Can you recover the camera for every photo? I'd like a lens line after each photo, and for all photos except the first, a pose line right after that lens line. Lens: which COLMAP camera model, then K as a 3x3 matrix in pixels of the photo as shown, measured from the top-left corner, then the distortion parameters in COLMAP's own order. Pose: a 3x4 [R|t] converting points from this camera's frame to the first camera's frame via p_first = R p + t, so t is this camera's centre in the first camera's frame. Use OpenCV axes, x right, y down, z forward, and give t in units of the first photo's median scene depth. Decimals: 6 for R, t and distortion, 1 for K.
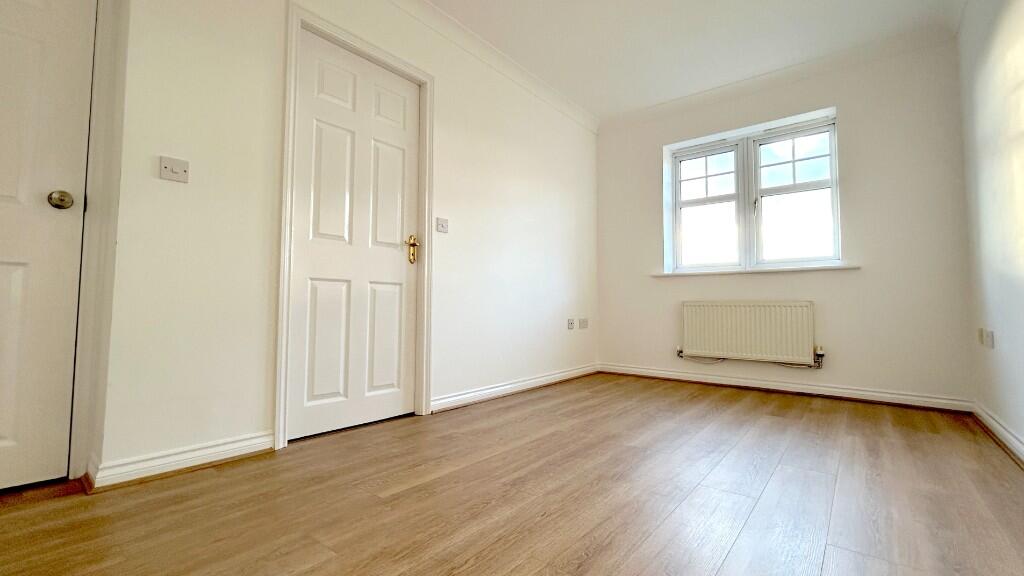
lens RADIAL K [[413.6, 0, 513.2], [0, 413.6, 288.9], [0, 0, 1]] dist [0.002144, -0.000037]
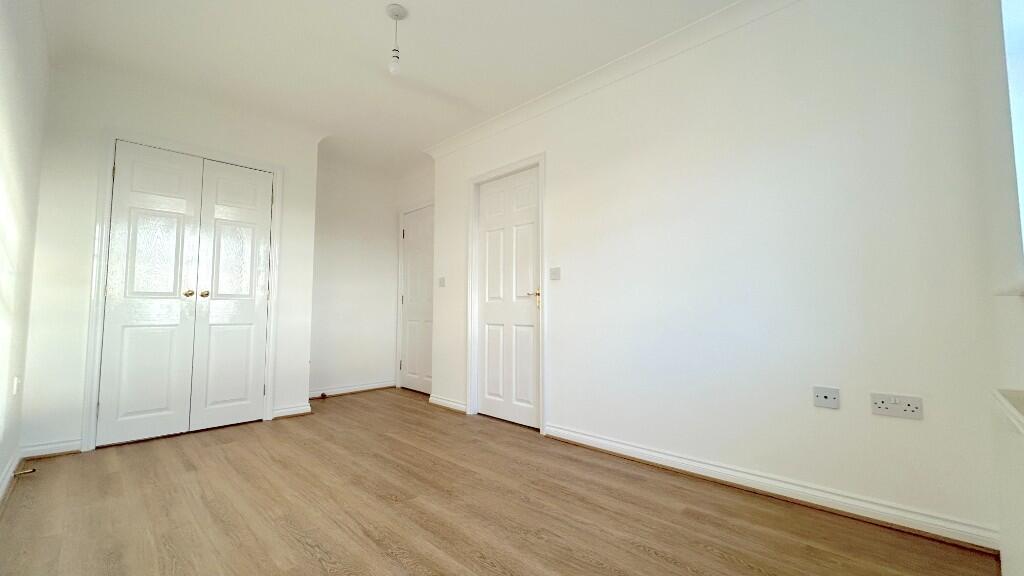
lens RADIAL K [[413.6, 0, 522.4], [0, 413.6, 281.3], [0, 0, 1]] dist [0.002144, -0.000037]
pose [[-0.053448, -0.068442, -0.996222, 1.342858], [0.050913, 0.996164, -0.071170, -0.077483], [0.997272, -0.054524, -0.049759, 1.338933]]
